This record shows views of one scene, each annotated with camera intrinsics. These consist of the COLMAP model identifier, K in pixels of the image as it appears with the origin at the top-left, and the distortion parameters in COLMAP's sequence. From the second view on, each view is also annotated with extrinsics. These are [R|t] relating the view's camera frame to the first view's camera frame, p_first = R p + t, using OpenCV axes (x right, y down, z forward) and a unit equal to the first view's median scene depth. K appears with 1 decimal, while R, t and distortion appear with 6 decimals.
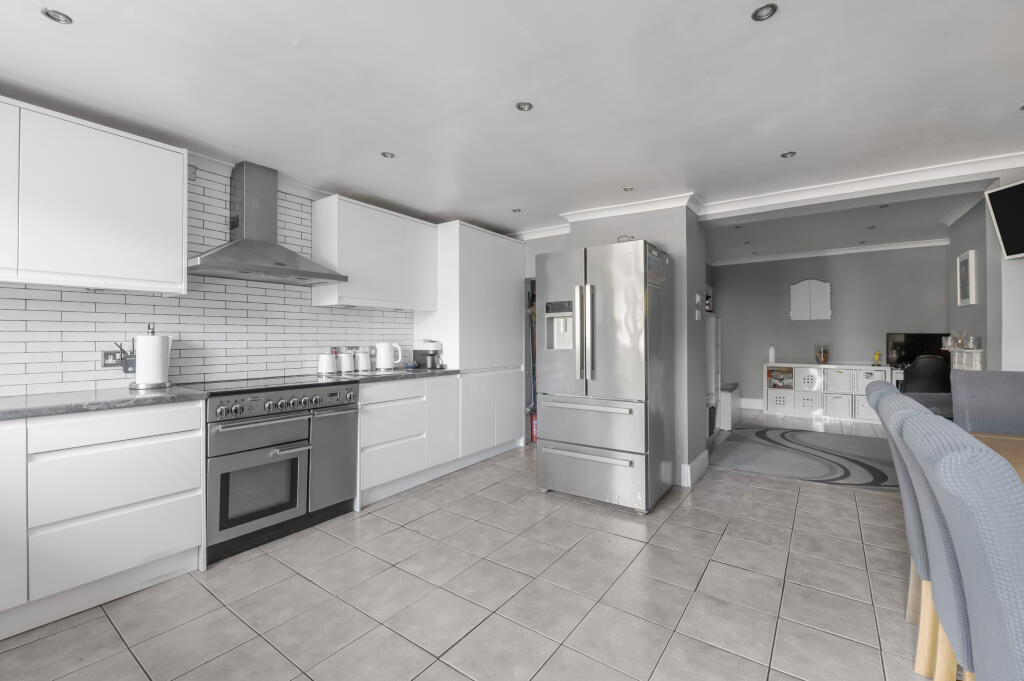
lens RADIAL K [[434.0, 0, 508.0], [0, 434.0, 334.7], [0, 0, 1]] dist [-0.000937, -0.002963]
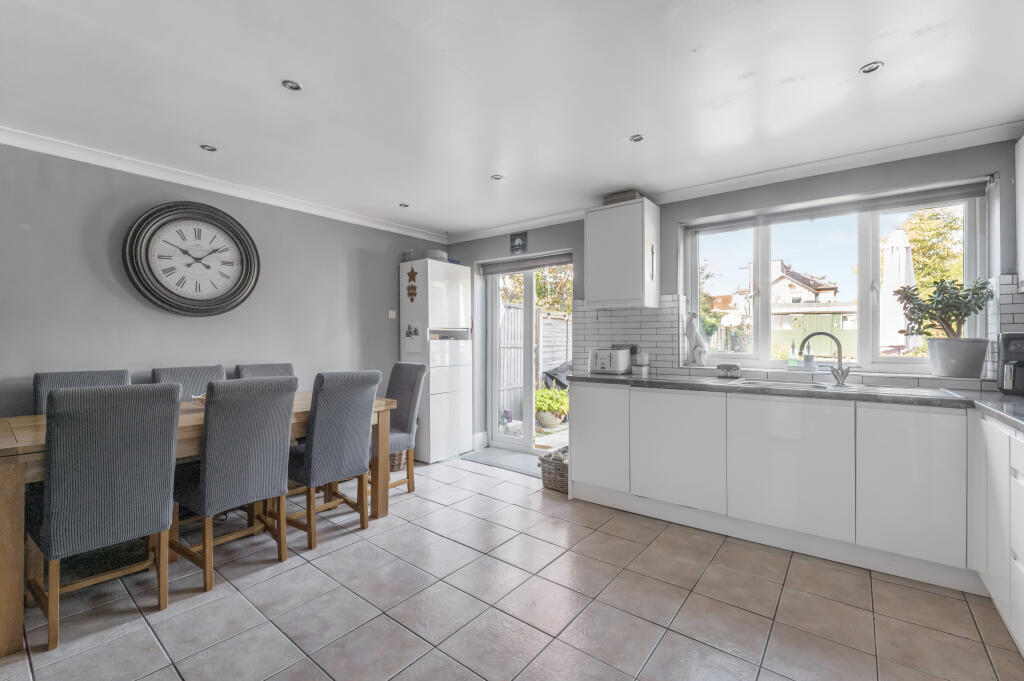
lens RADIAL K [[434.0, 0, 515.6], [0, 434.0, 336.6], [0, 0, 1]] dist [-0.000937, -0.002963]
pose [[-0.999846, 0.004058, 0.017086, -0.039270], [0.003867, 0.999930, -0.011190, 0.004878], [-0.017130, -0.011122, -0.999791, 0.936934]]
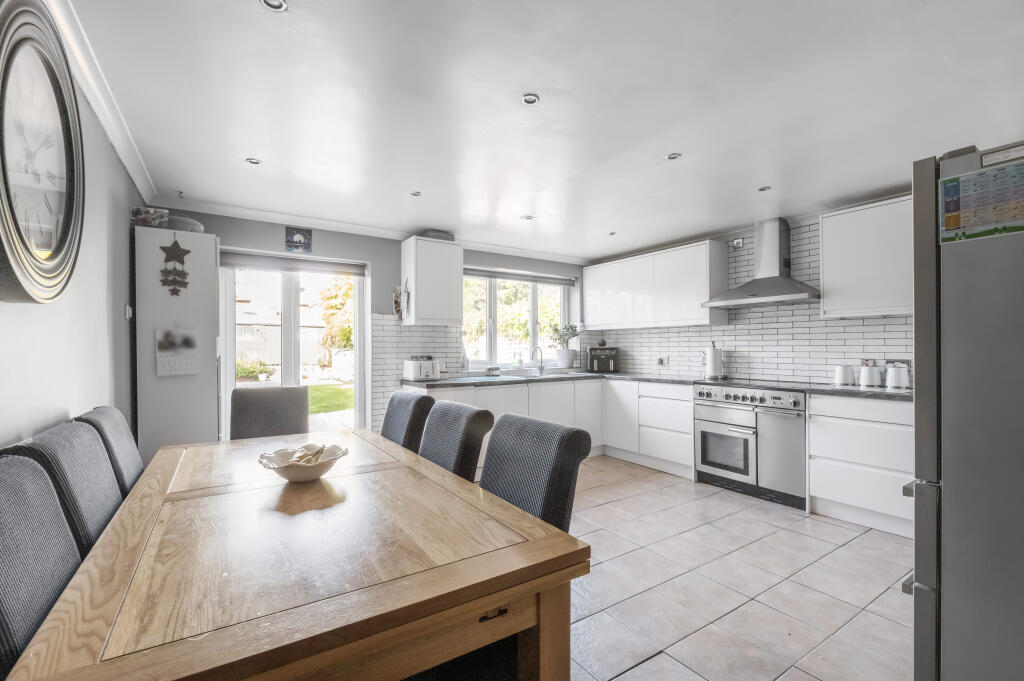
lens RADIAL K [[434.0, 0, 512.4], [0, 434.0, 347.2], [0, 0, 1]] dist [-0.000937, -0.002963]
pose [[-0.341535, 0.003633, -0.939862, 0.750600], [0.010935, 0.999940, -0.000109, -0.007145], [0.939806, -0.010314, -0.341554, 0.569633]]
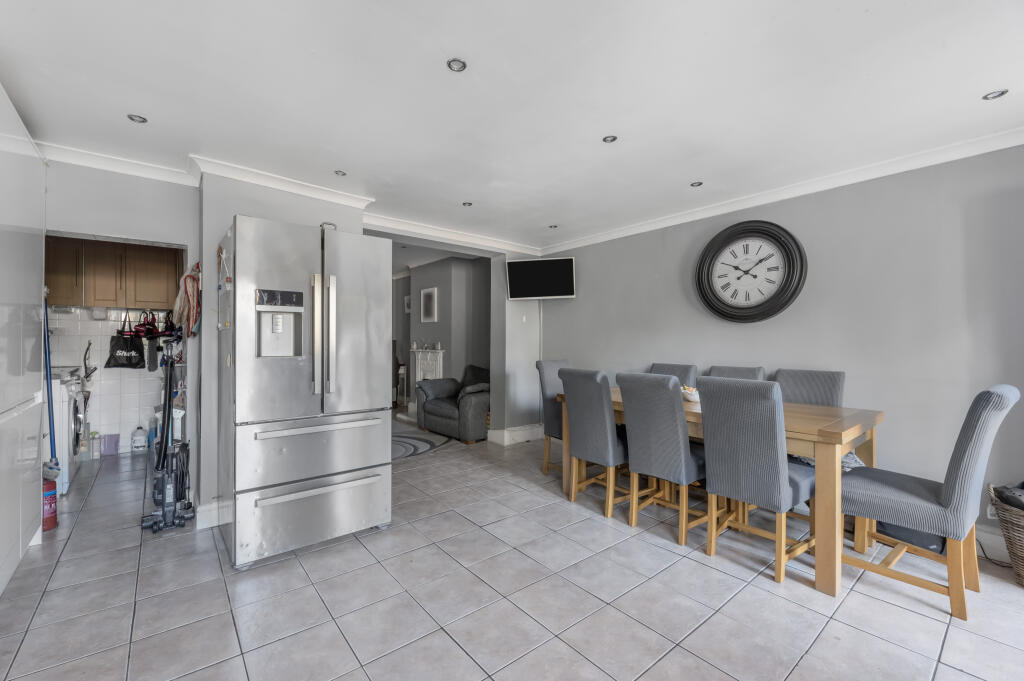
lens RADIAL K [[434.0, 0, 504.2], [0, 434.0, 336.5], [0, 0, 1]] dist [-0.000937, -0.002963]
pose [[0.246832, 0.016863, 0.968912, -0.437637], [-0.012491, 0.999821, -0.014219, 0.004471], [-0.968978, -0.008593, 0.246998, 0.406862]]
